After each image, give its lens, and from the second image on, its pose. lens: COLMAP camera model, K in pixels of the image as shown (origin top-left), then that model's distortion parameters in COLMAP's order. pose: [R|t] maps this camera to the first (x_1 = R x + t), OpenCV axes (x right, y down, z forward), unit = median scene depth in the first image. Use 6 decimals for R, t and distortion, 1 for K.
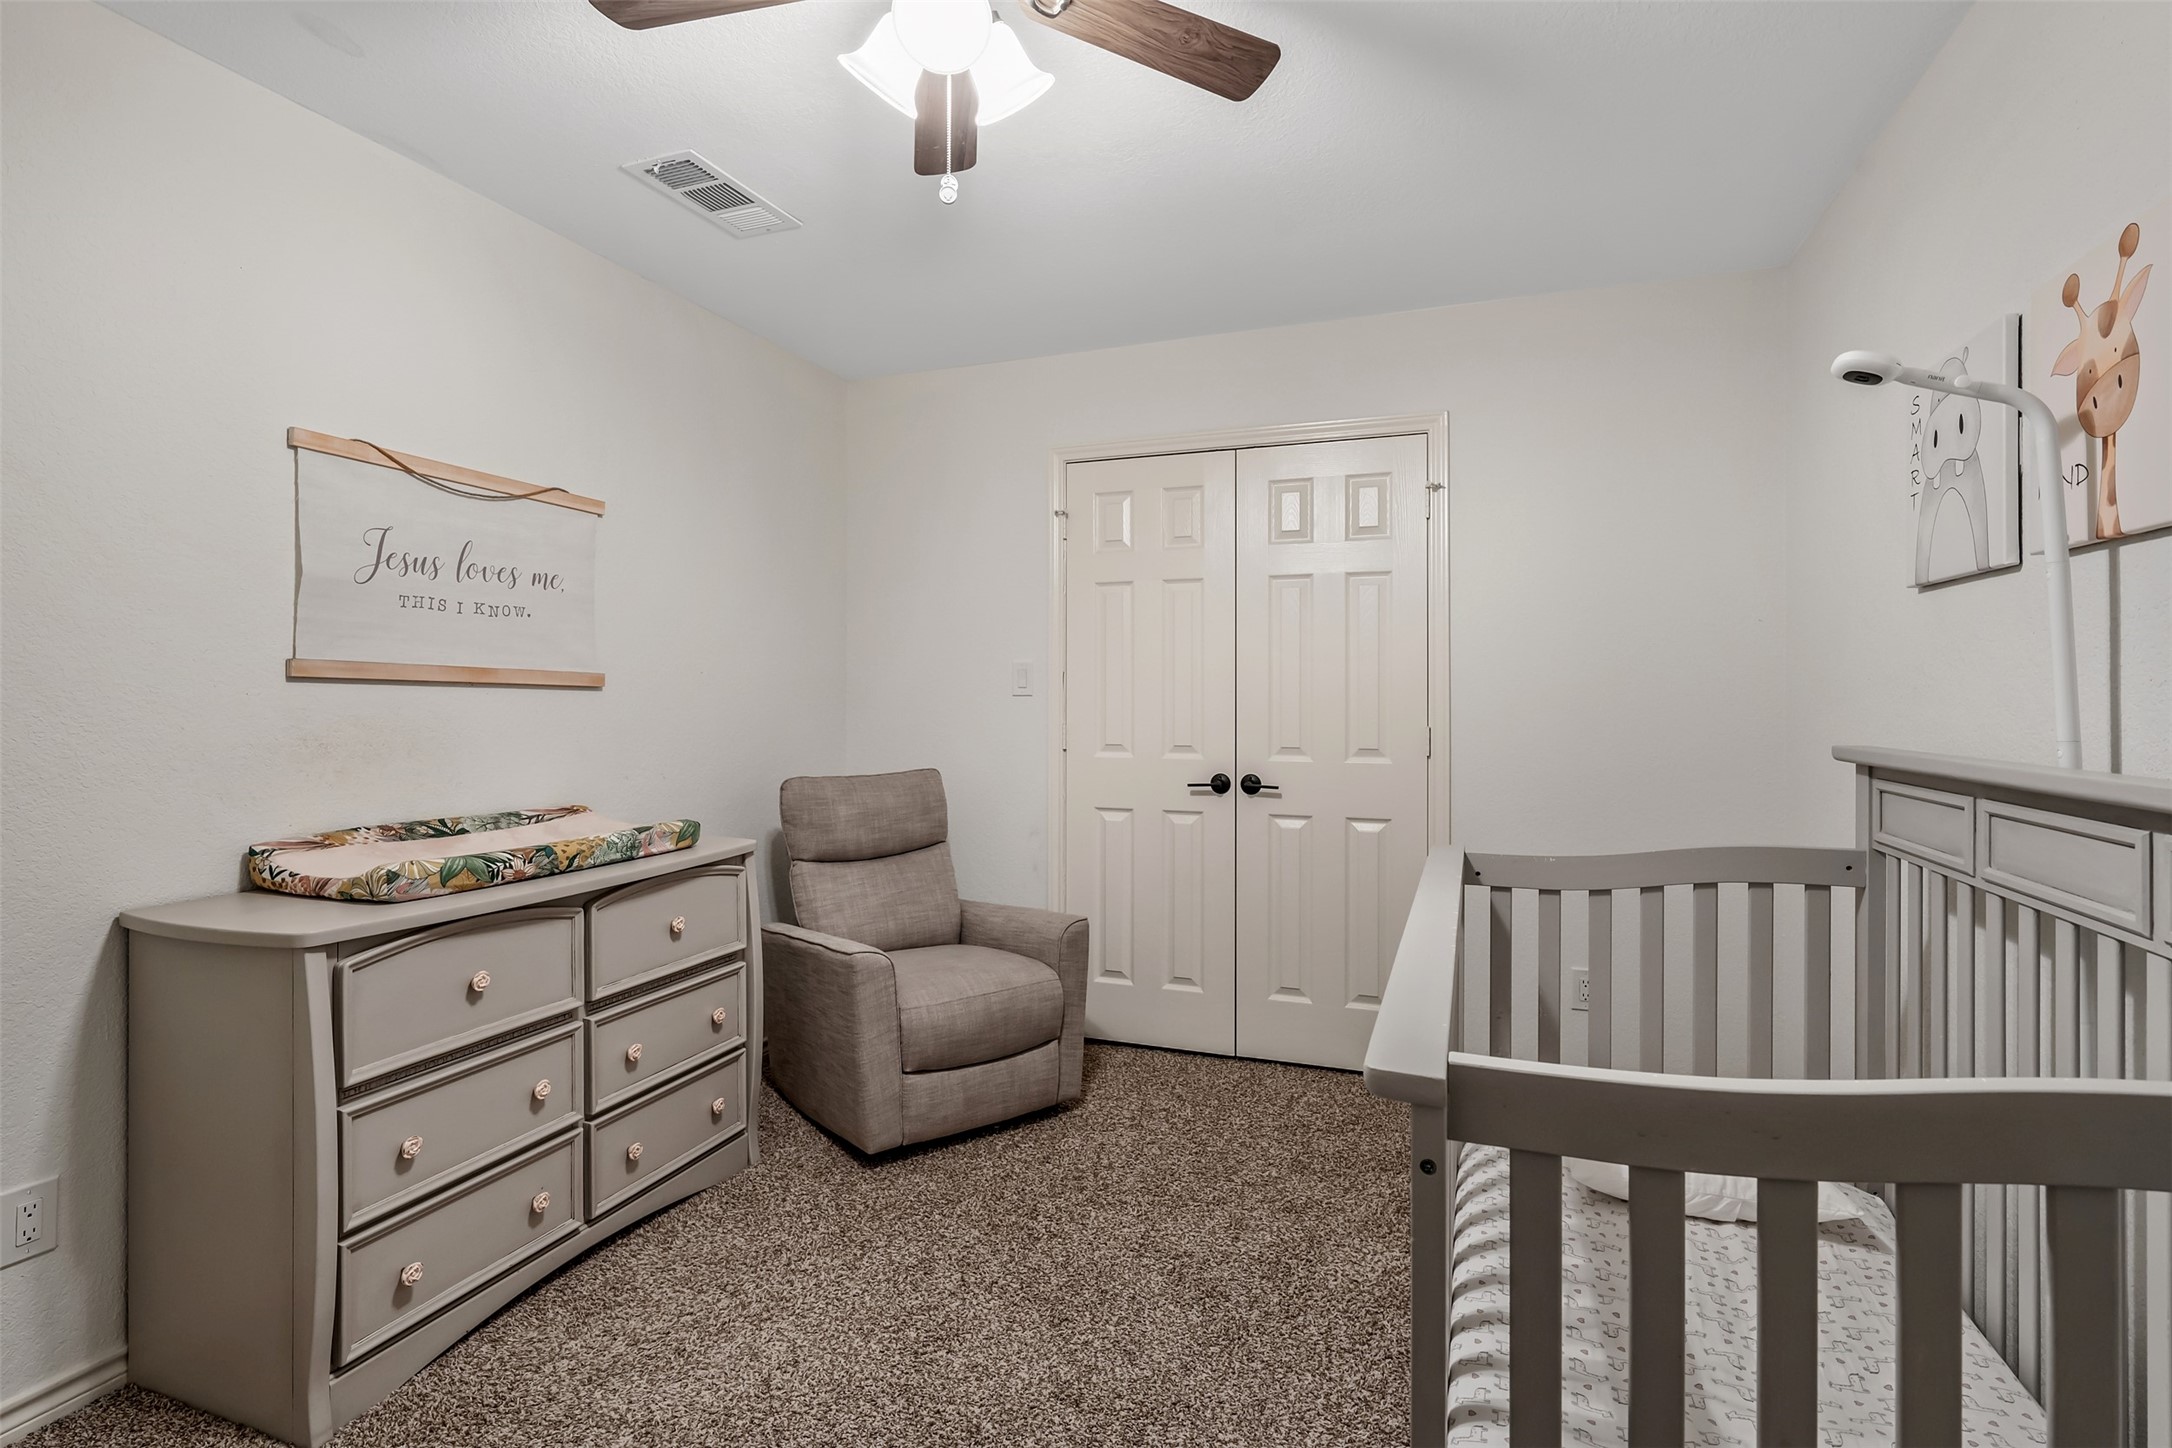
lens RADIAL K [[1034.2, 0, 1083.0], [0, 1034.2, 697.8], [0, 0, 1]] dist [0.002613, -0.000382]
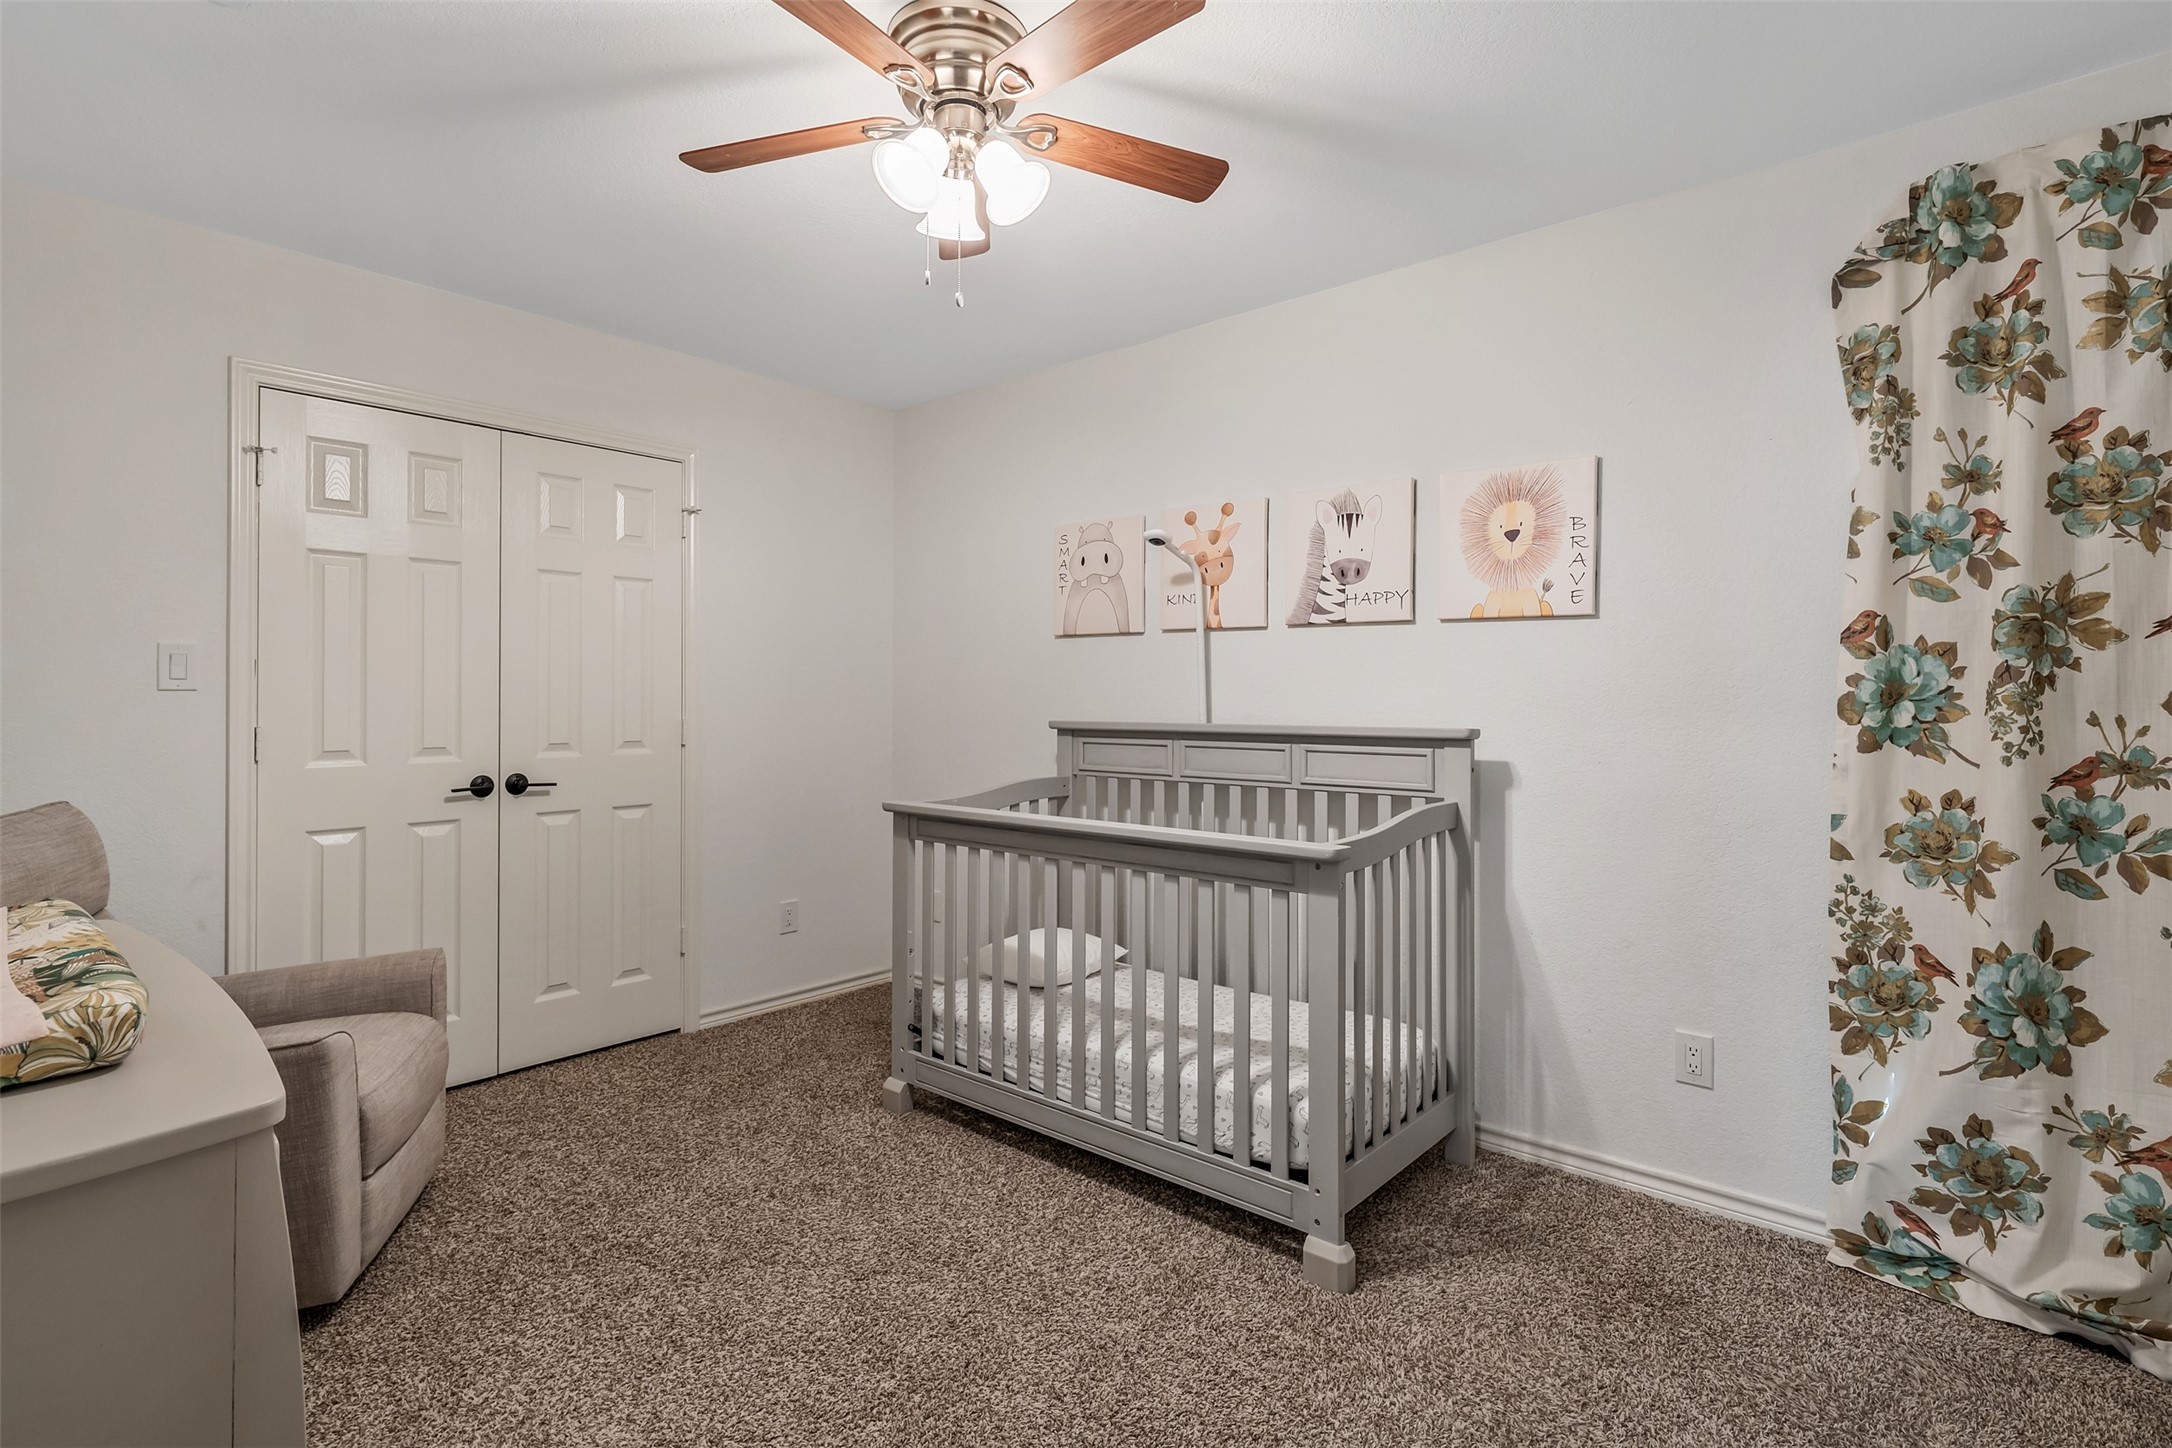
lens RADIAL K [[1023.9, 0, 1085.1], [0, 1023.9, 692.4], [0, 0, 1]] dist [-0.046493, -0.000190]
pose [[0.339390, 0.003389, 0.940640, -0.537059], [-0.001977, 0.999994, -0.002890, 0.000625], [-0.940644, -0.000879, 0.339394, 0.191068]]
